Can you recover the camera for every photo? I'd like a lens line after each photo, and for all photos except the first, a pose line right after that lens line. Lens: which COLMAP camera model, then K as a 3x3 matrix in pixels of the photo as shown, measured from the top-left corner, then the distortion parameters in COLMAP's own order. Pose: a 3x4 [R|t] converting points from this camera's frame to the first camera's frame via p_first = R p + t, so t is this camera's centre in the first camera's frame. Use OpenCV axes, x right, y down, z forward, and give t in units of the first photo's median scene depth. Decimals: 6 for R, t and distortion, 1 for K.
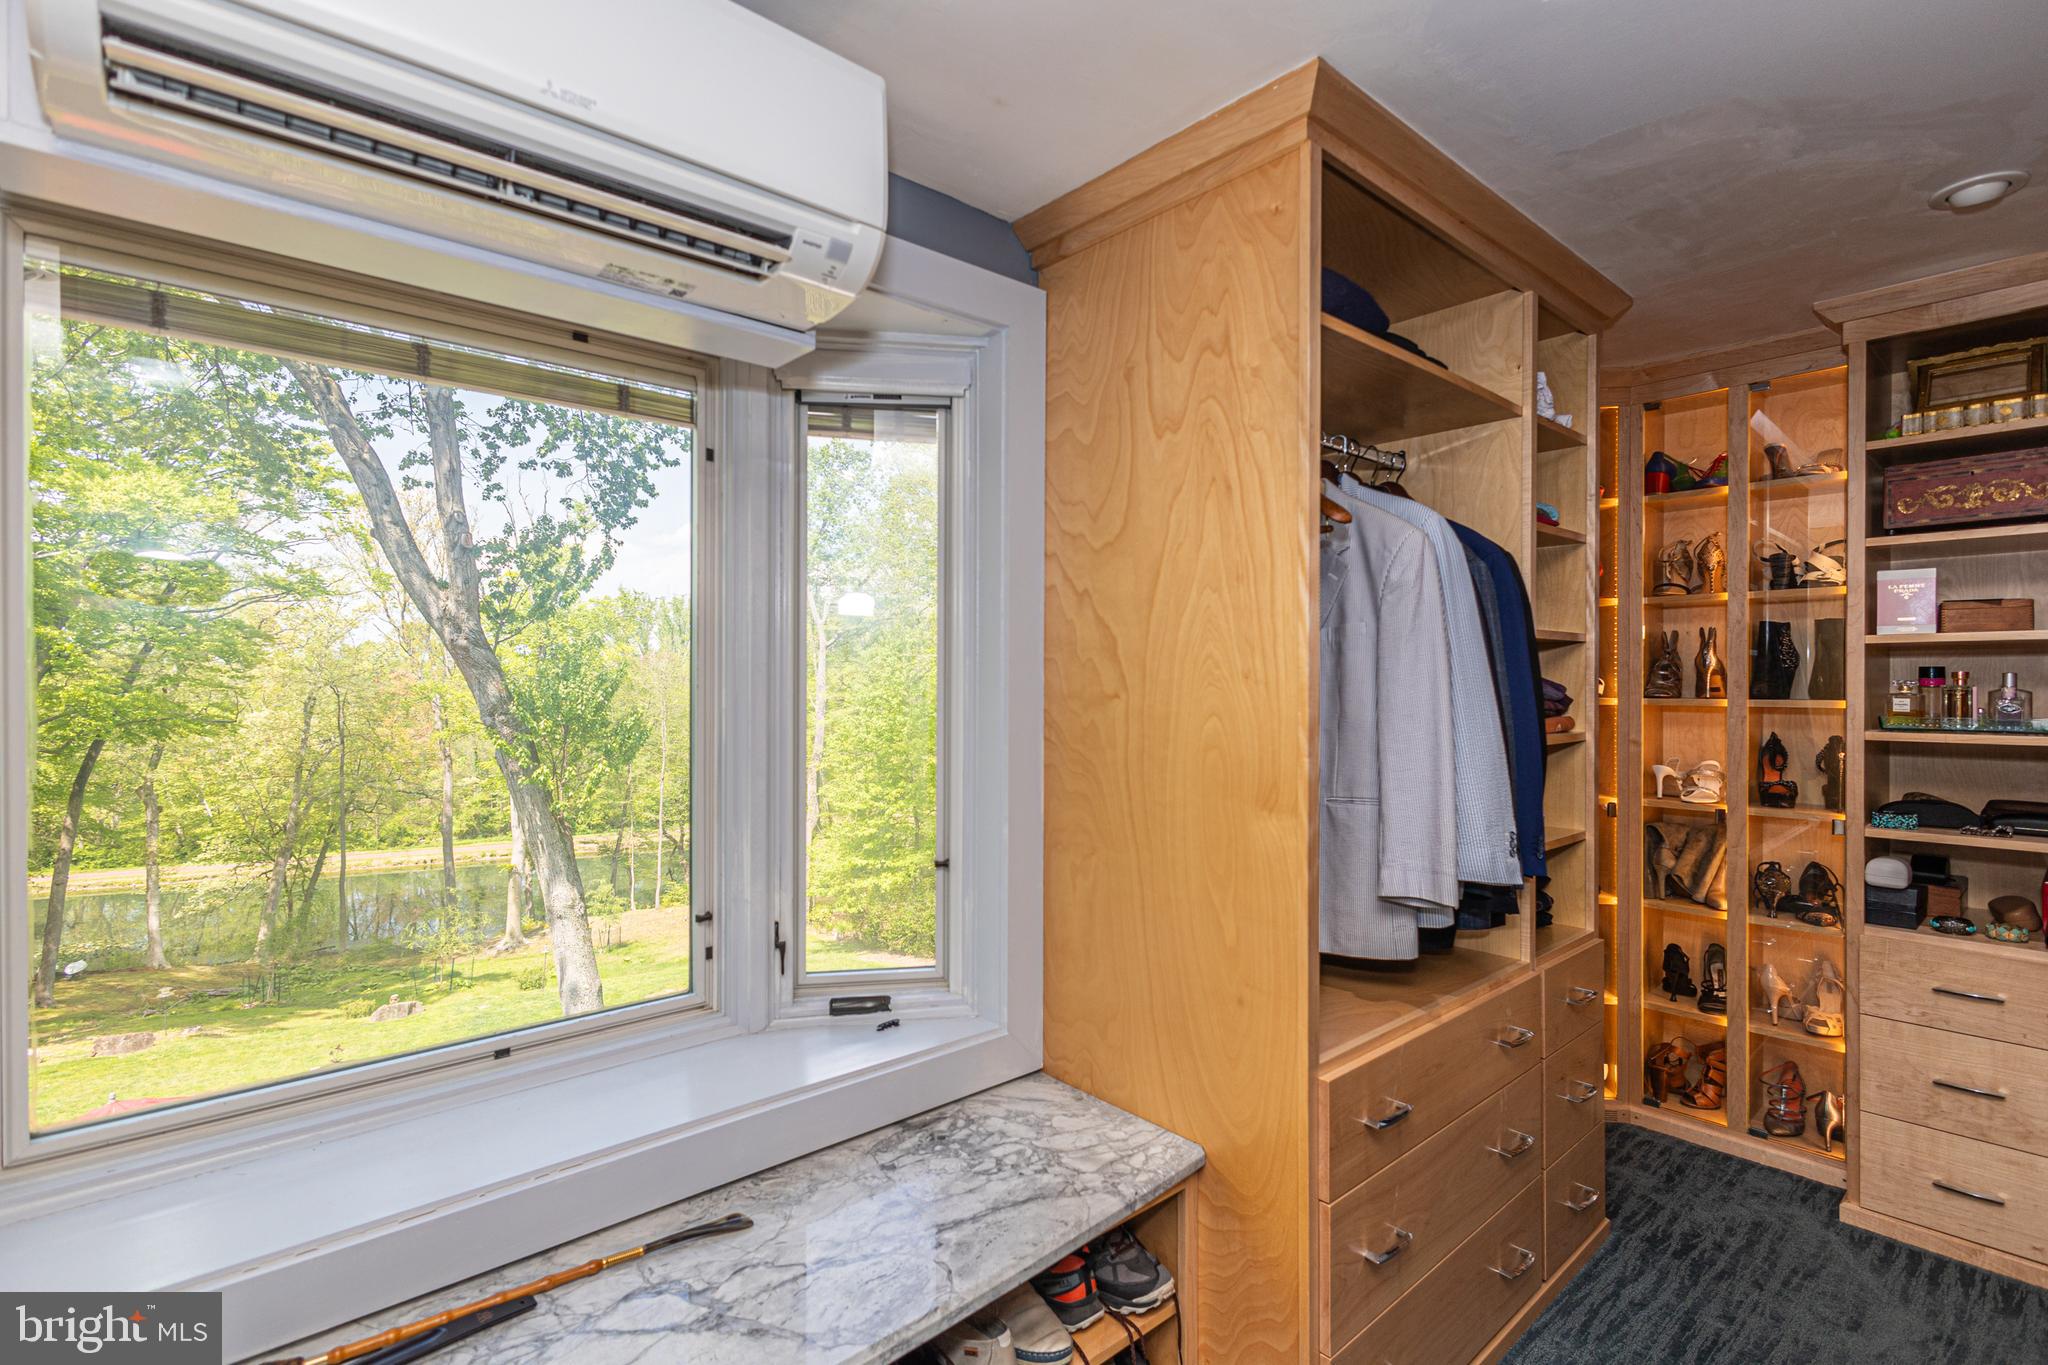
lens RADIAL K [[958.4, 0, 1008.0], [0, 958.4, 685.8], [0, 0, 1]] dist [0.010826, -0.002411]
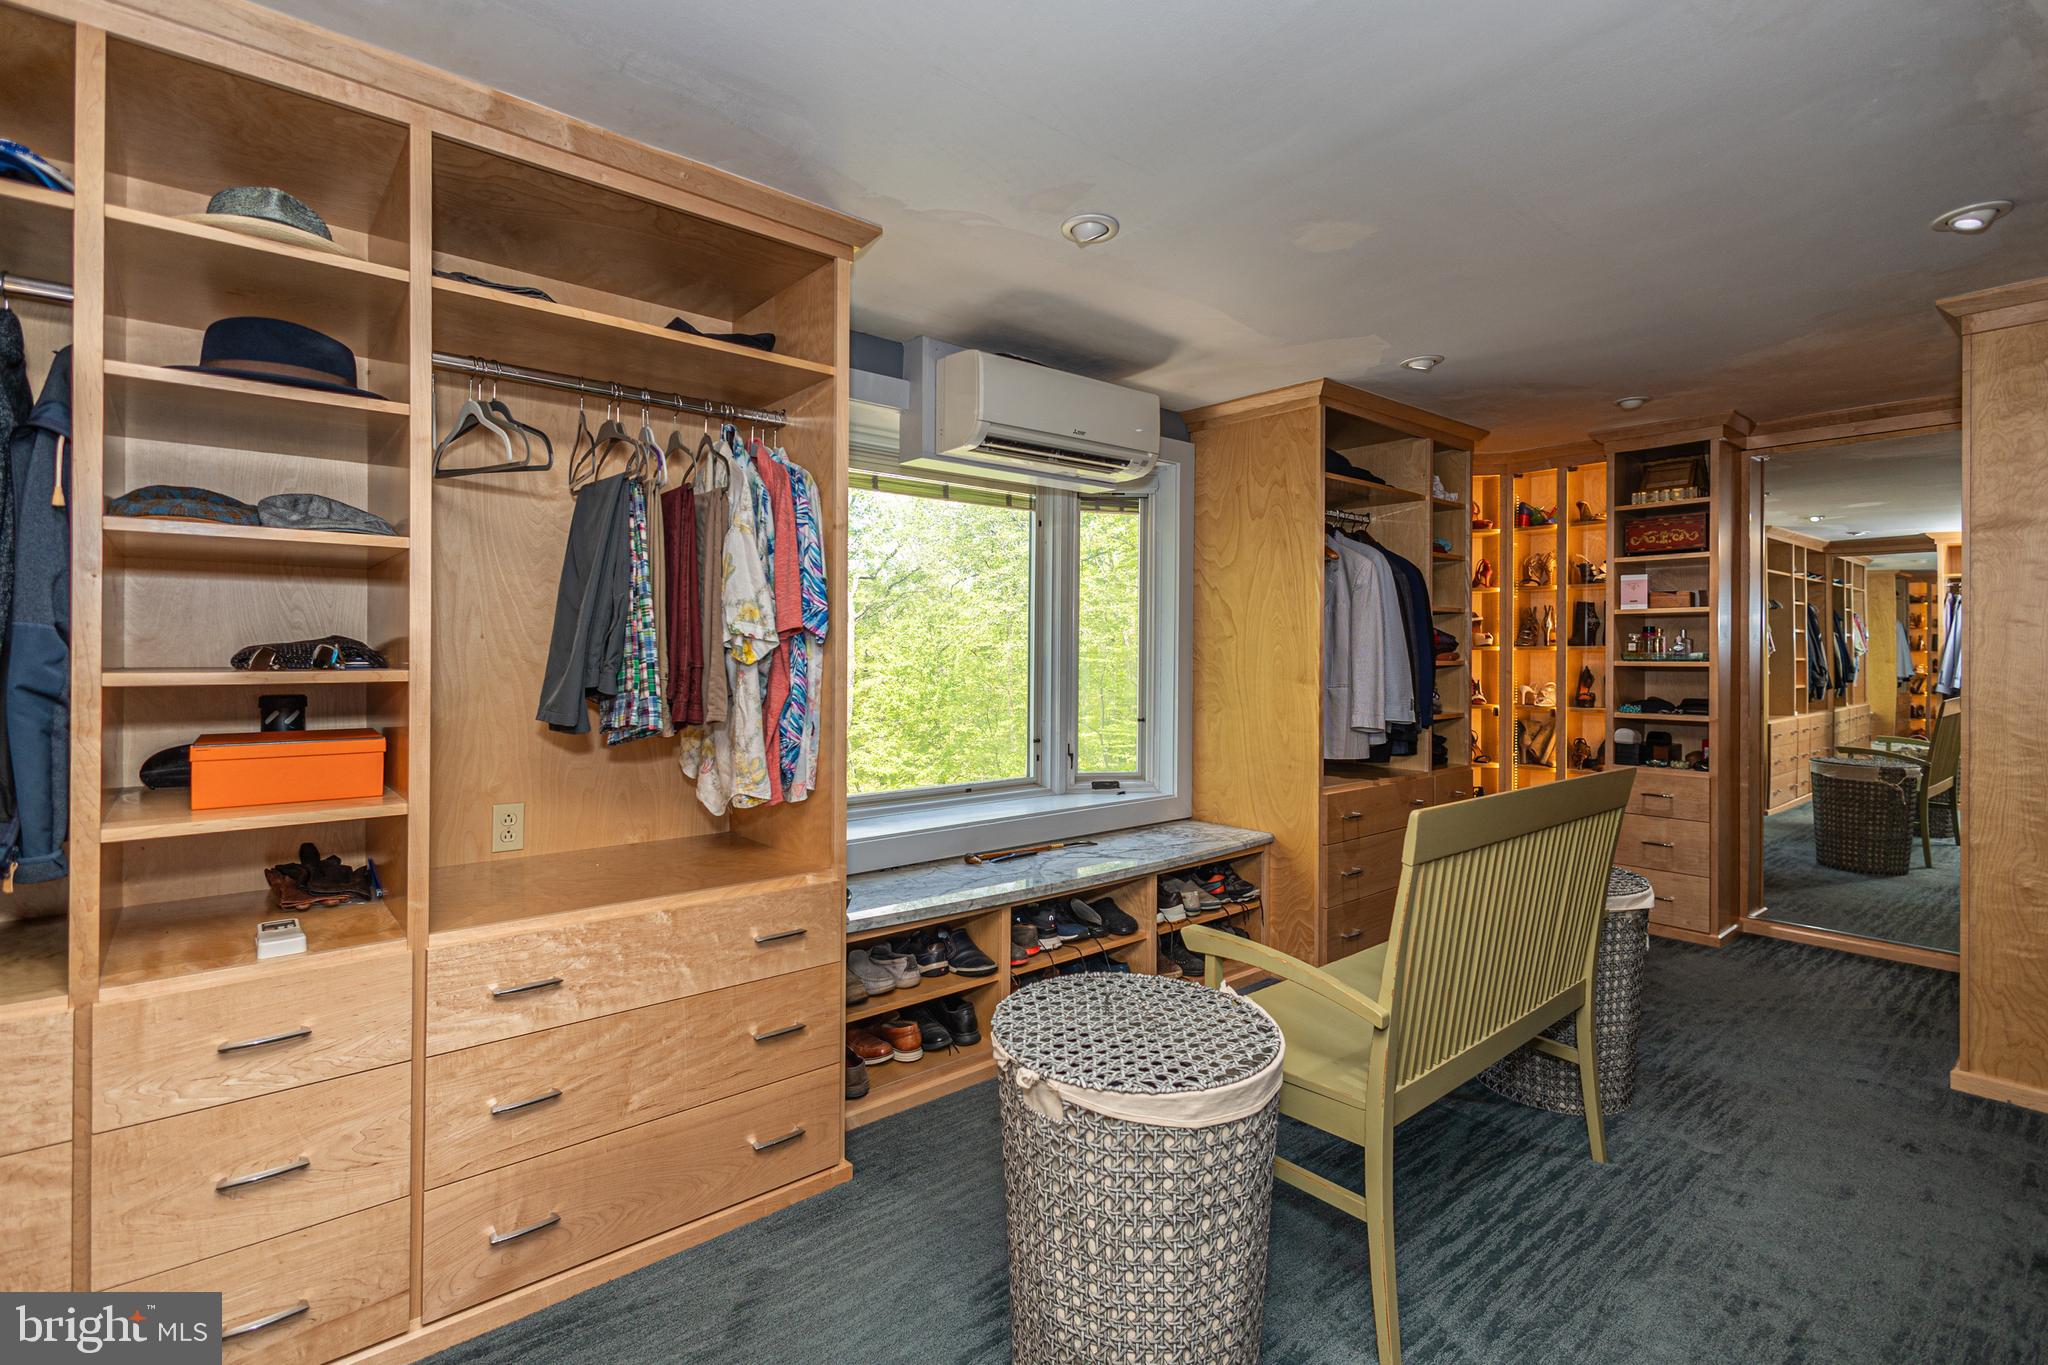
lens RADIAL K [[958.4, 0, 1037.1], [0, 958.4, 664.3], [0, 0, 1]] dist [0.010826, -0.002411]
pose [[0.999822, 0.001203, 0.018844, -0.315532], [-0.001316, 0.999981, 0.005972, 0.051666], [-0.018837, -0.005996, 0.999805, -0.998259]]
